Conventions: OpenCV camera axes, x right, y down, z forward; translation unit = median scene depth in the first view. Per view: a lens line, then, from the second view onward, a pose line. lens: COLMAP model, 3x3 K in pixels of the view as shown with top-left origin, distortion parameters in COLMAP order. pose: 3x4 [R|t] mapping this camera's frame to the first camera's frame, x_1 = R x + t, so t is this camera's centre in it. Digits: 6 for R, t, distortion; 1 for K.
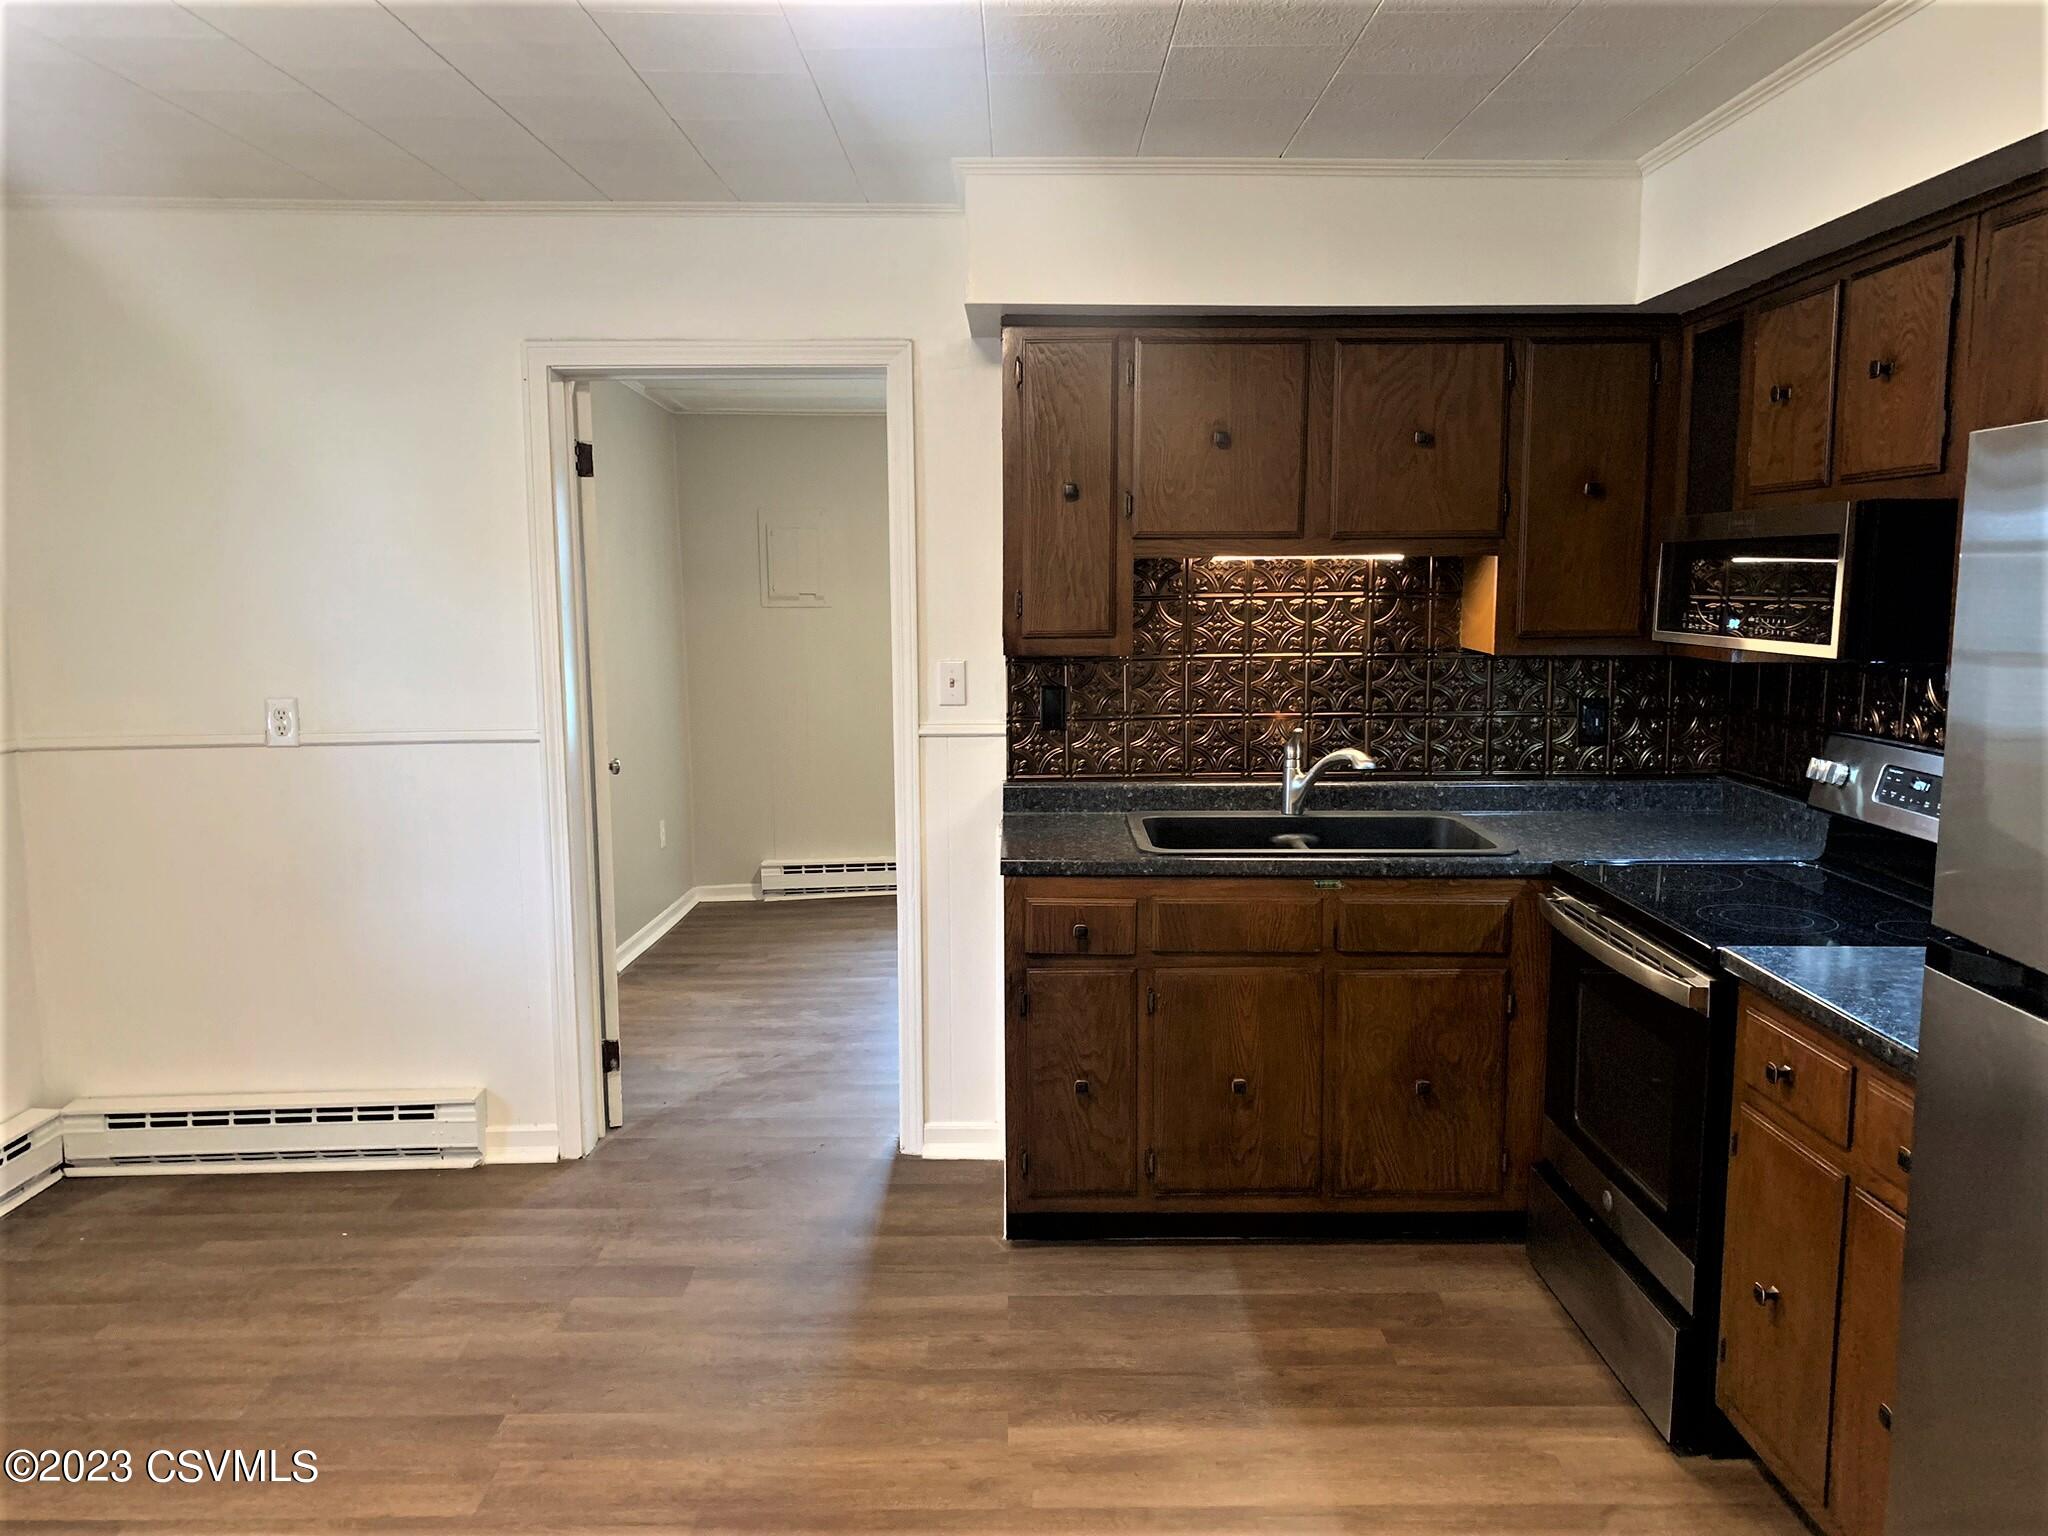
lens RADIAL K [[1555.1, 0, 1032.2], [0, 1555.1, 775.7], [0, 0, 1]] dist [0.094397, -0.137229]
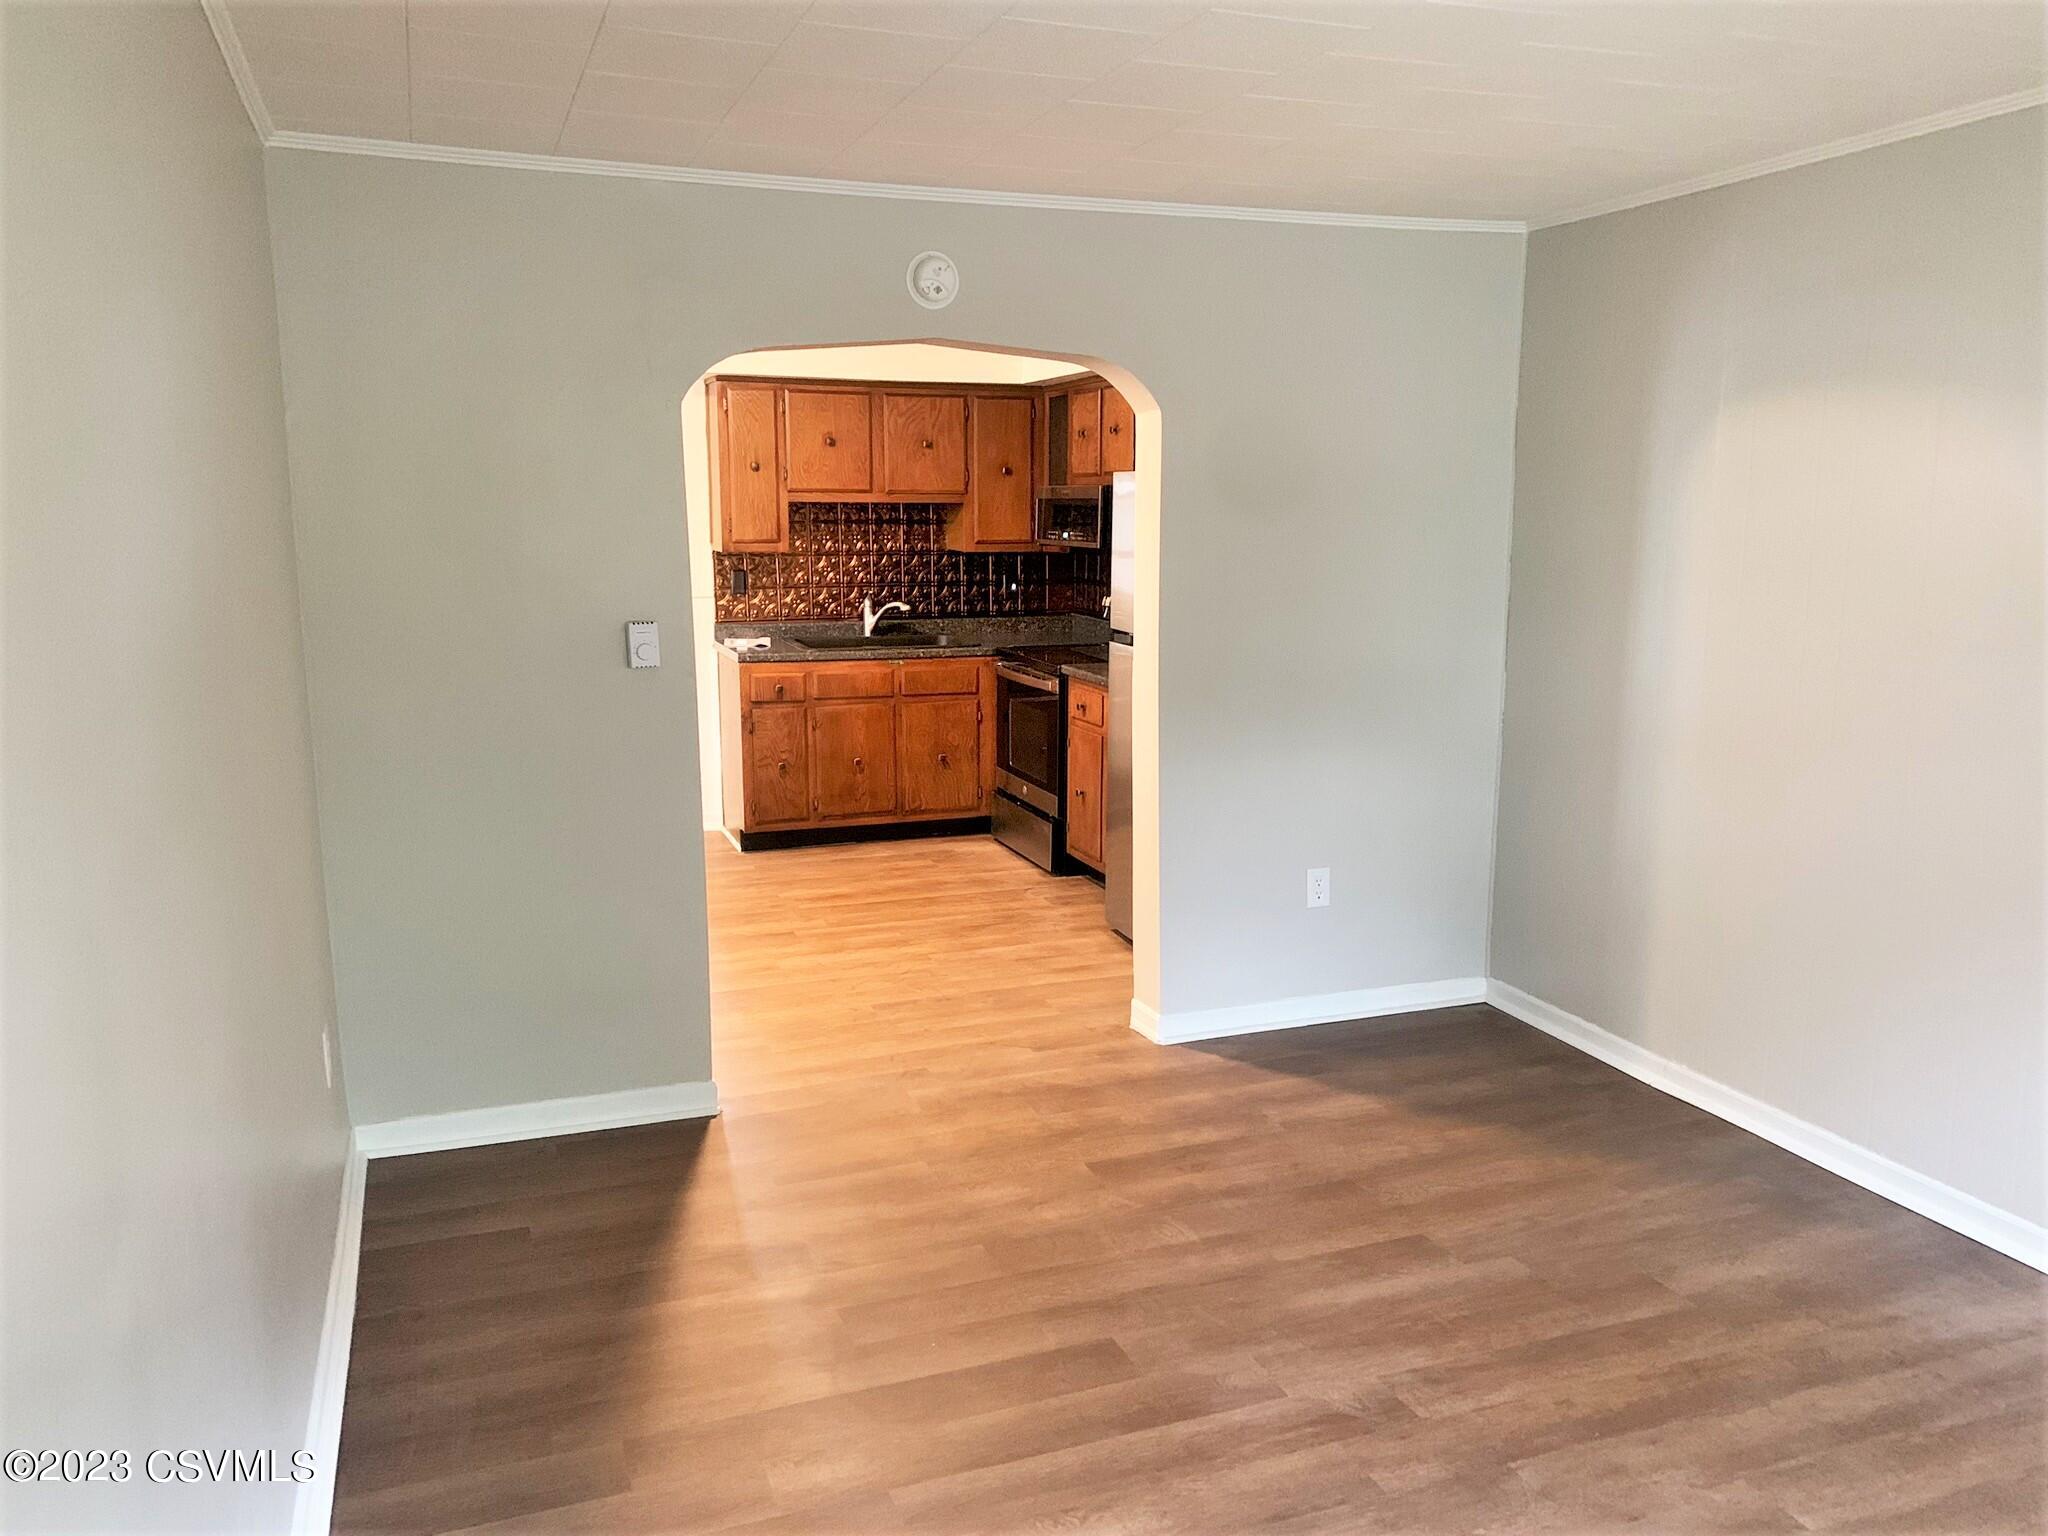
lens RADIAL K [[1571.6, 0, 1026.3], [0, 1571.6, 770.0], [0, 0, 1]] dist [0.051463, -0.064407]
pose [[0.939102, -0.052454, 0.339612, -0.349078], [0.036690, 0.997937, 0.052677, 0.103609], [-0.341675, -0.037008, 0.939089, -0.983123]]
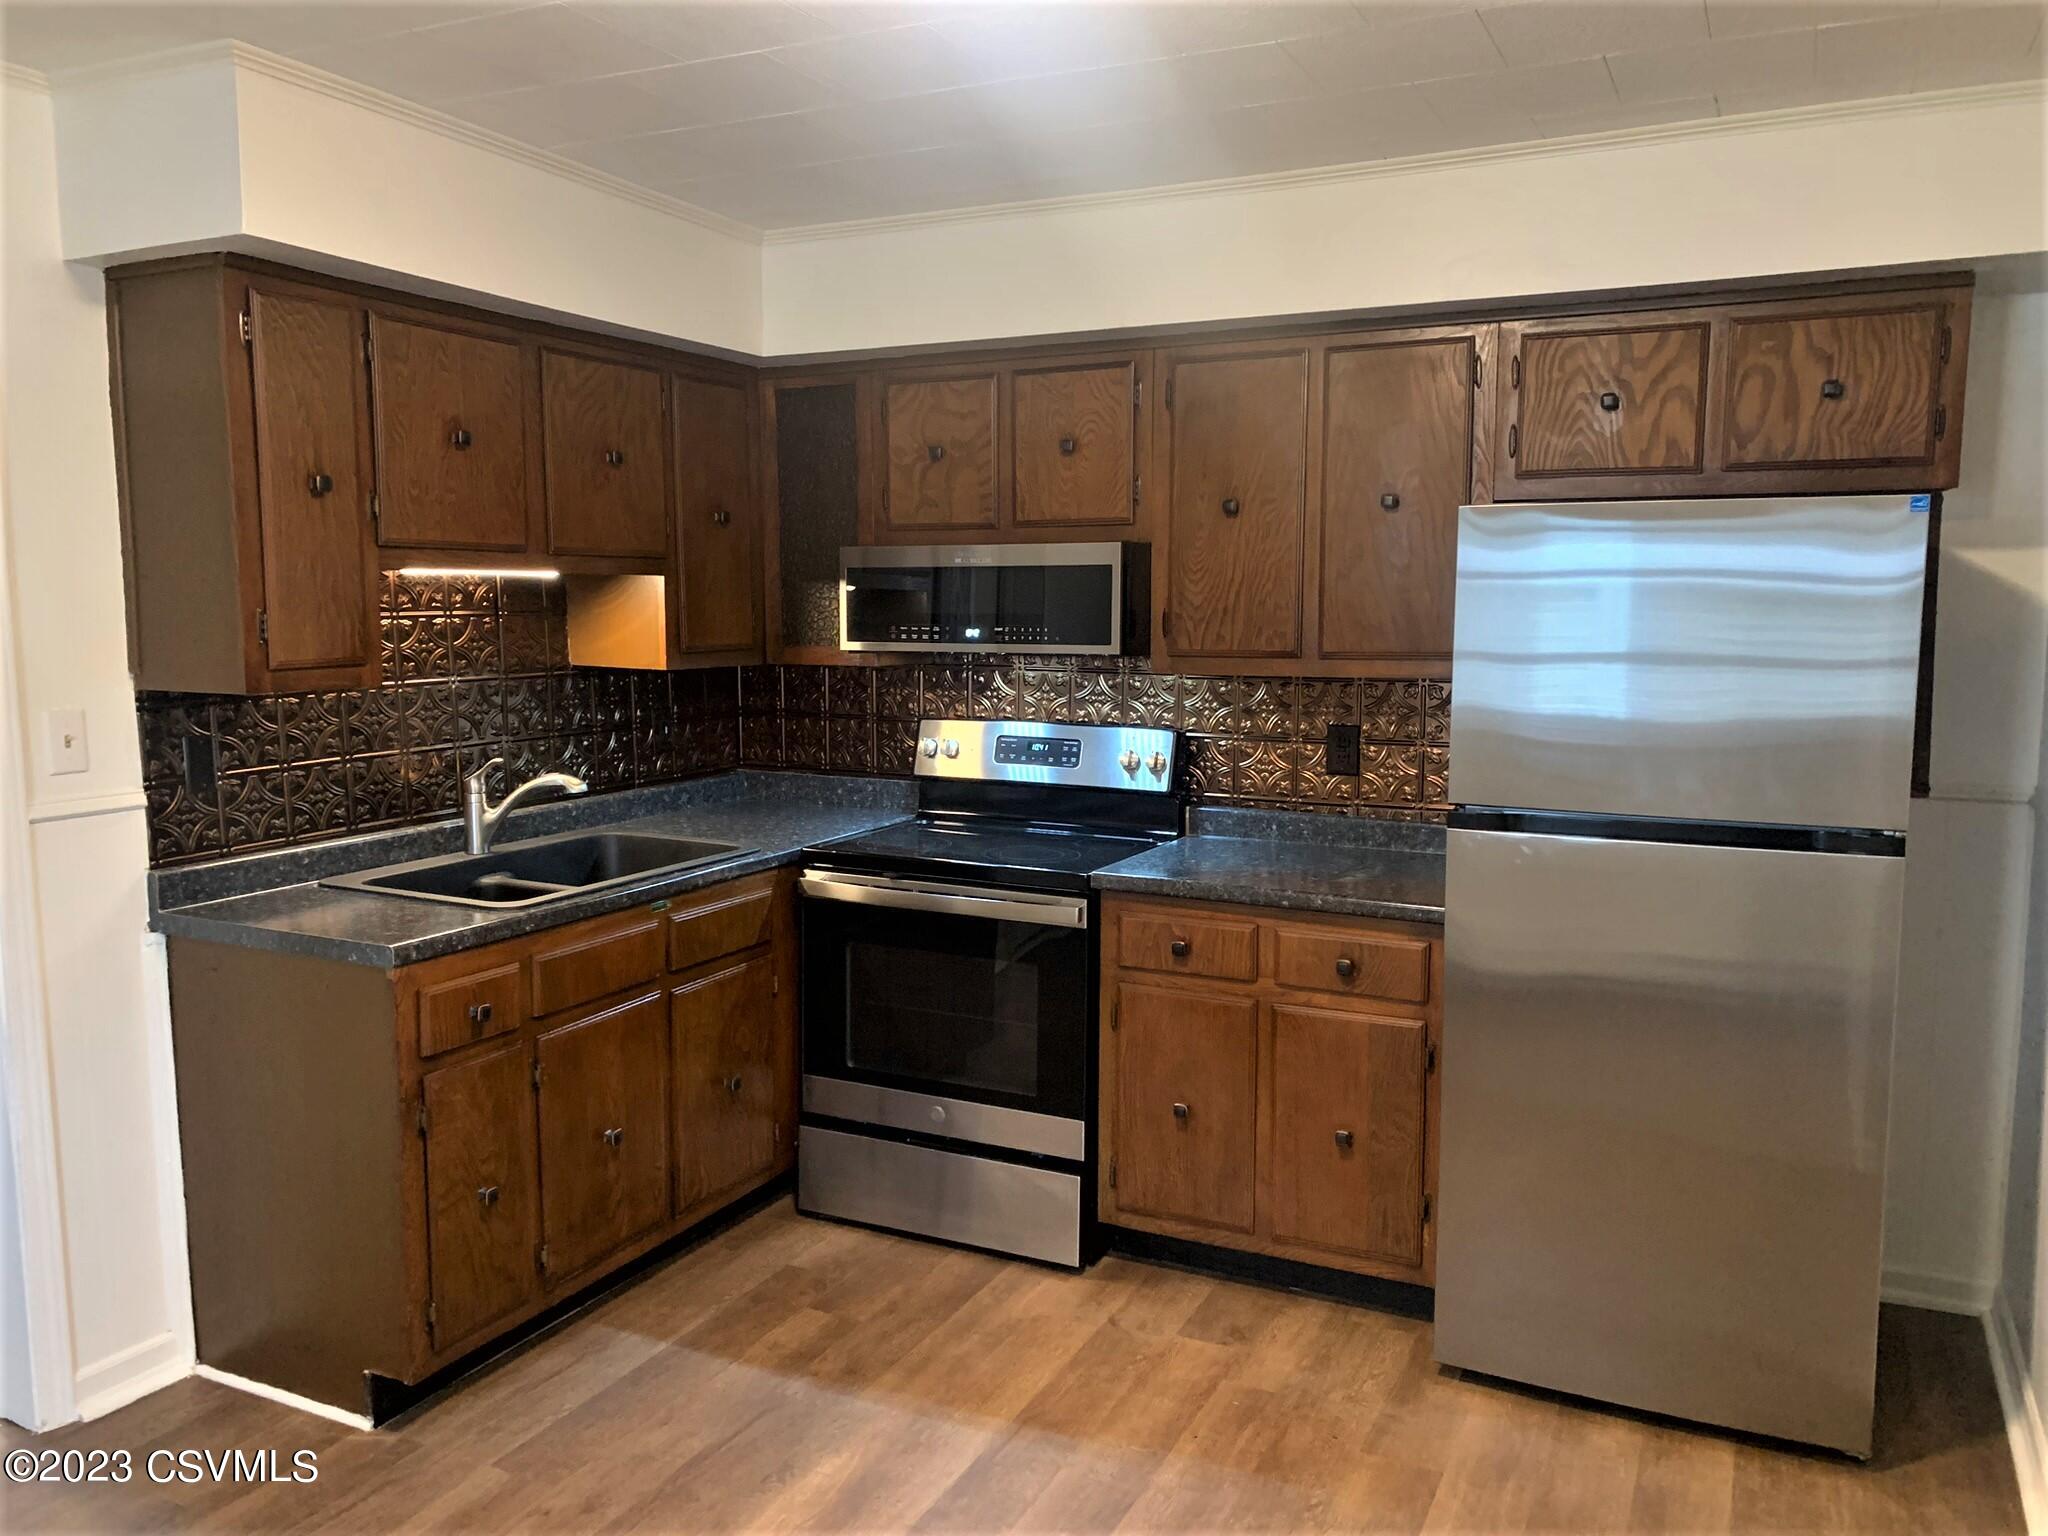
lens RADIAL K [[1514.2, 0, 1028.3], [0, 1514.2, 762.9], [0, 0, 1]] dist [0.003542, -0.107522]
pose [[0.452510, -0.093689, 0.886824, -0.516181], [0.113131, 0.992462, 0.047122, -0.036662], [-0.884554, 0.079004, 0.459698, 0.336539]]
